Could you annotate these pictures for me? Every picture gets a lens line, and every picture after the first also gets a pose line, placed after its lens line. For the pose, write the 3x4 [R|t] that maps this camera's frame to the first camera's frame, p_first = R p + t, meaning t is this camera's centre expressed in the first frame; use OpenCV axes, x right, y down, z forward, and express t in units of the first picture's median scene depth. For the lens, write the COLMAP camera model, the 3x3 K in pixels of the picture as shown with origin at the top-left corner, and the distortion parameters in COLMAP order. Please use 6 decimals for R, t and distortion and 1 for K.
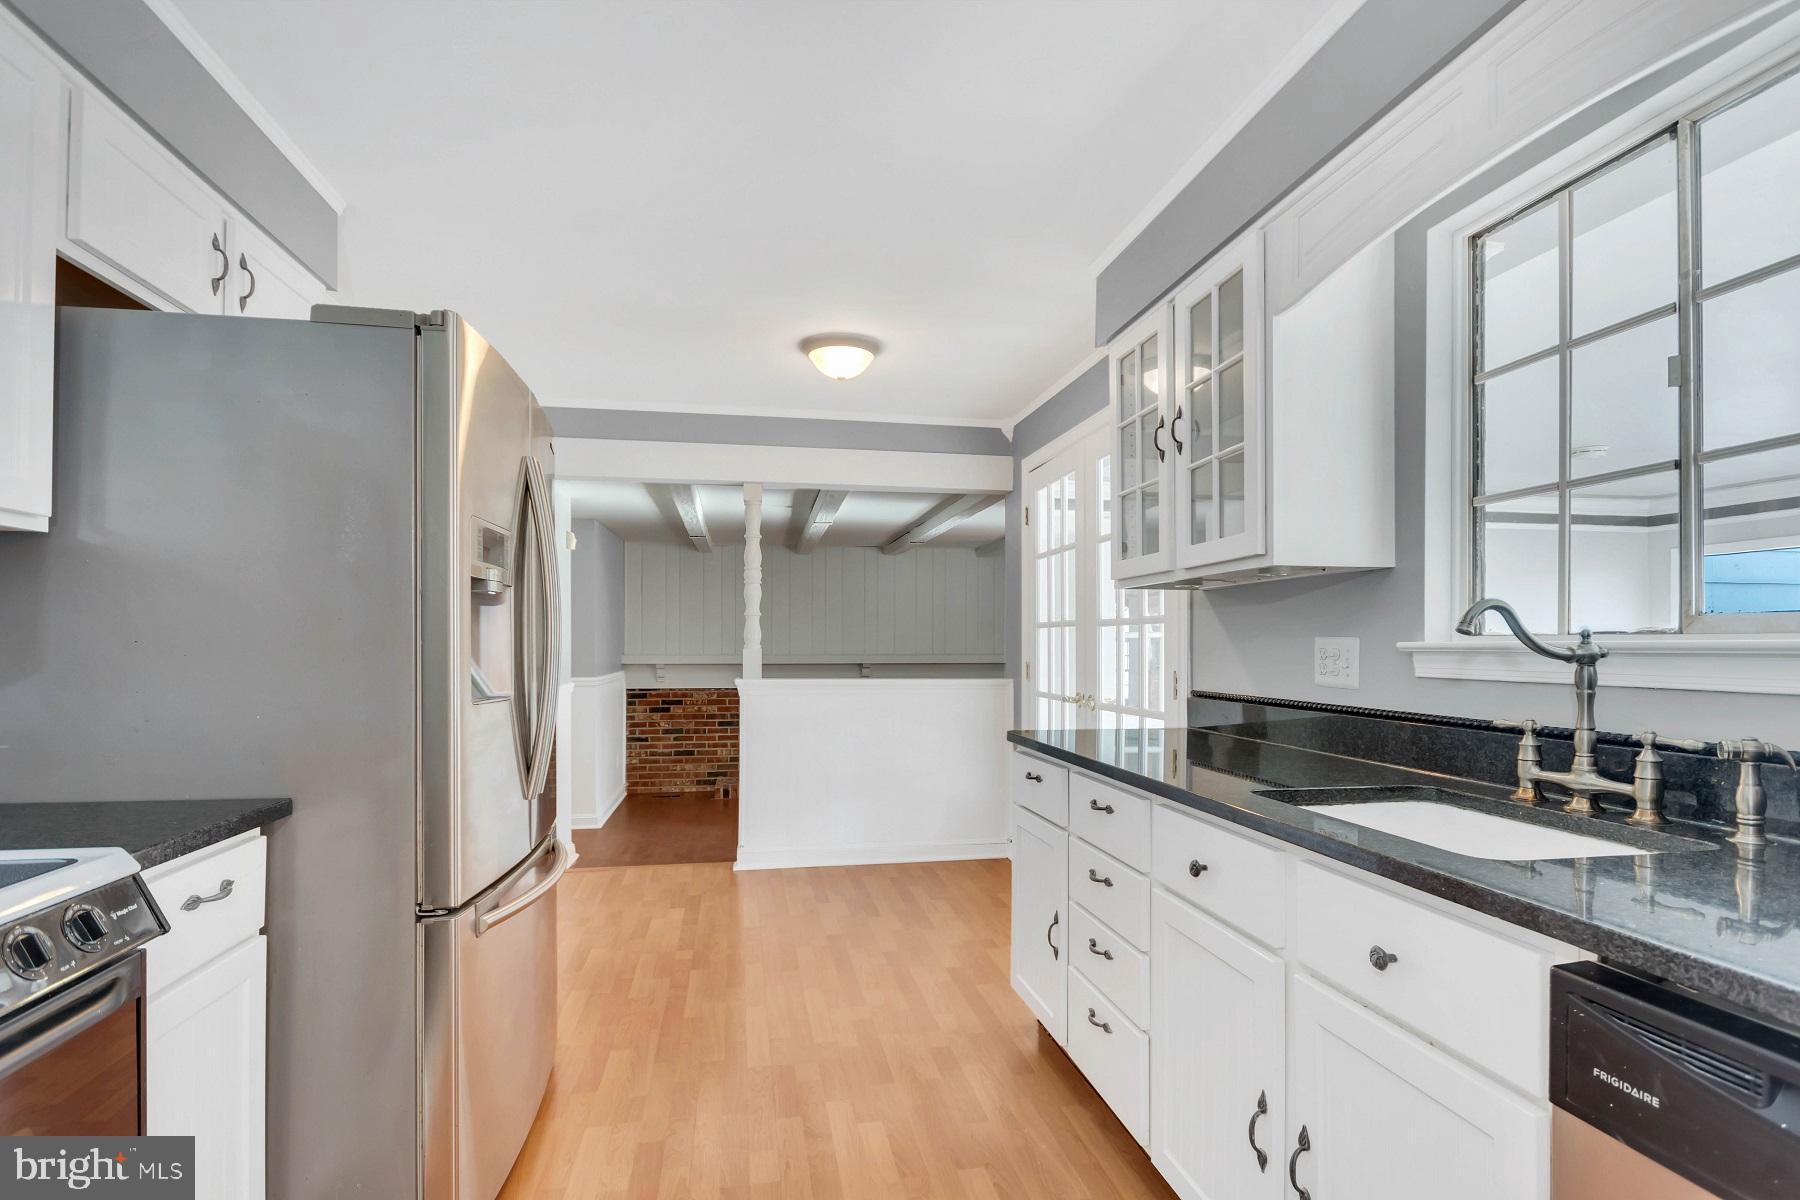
lens RADIAL K [[859.4, 0, 898.9], [0, 859.4, 632.3], [0, 0, 1]] dist [-0.005108, 0.000398]
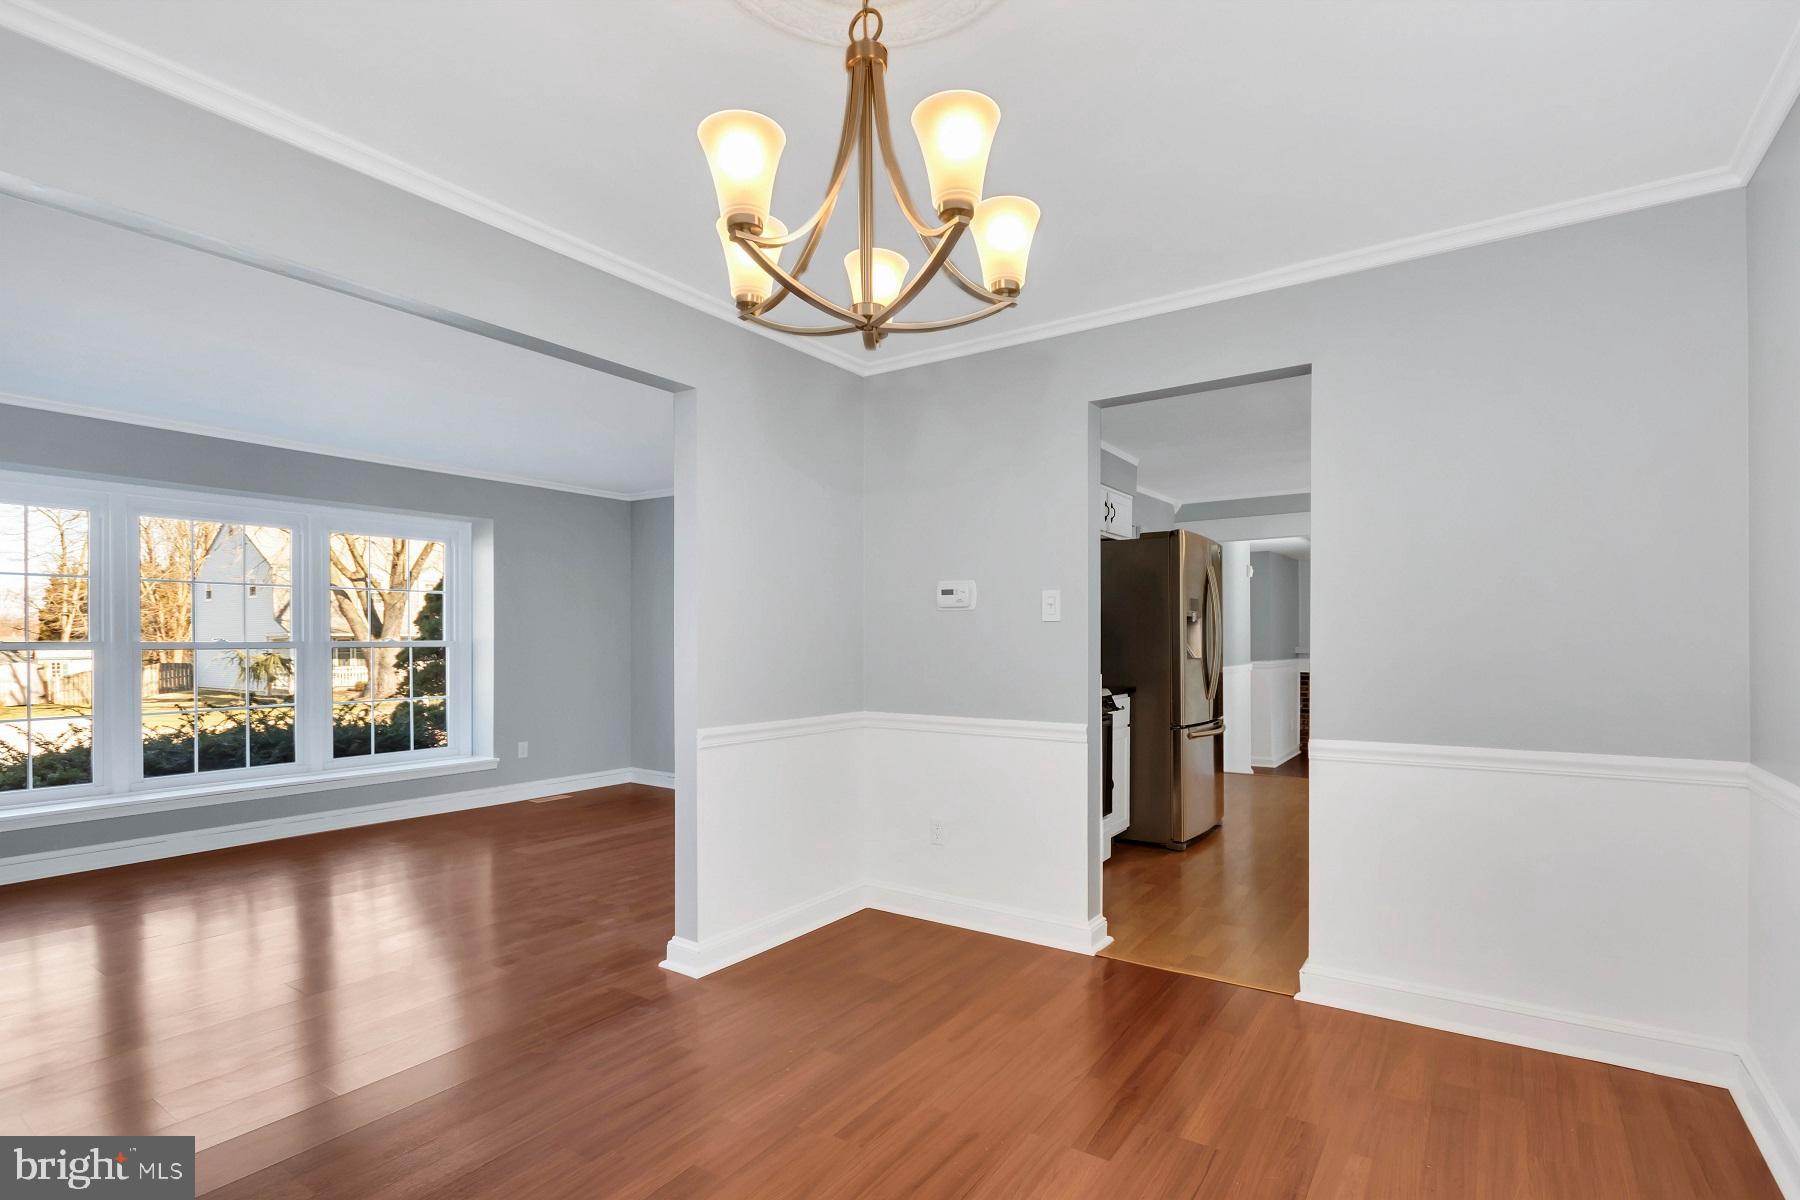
lens RADIAL K [[859.4, 0, 910.8], [0, 859.4, 643.8], [0, 0, 1]] dist [-0.005108, 0.000398]
pose [[0.713891, 0.000575, -0.700257, 0.836527], [0.014015, 0.999788, 0.015109, -0.026626], [0.700117, -0.020600, 0.713731, -1.664234]]
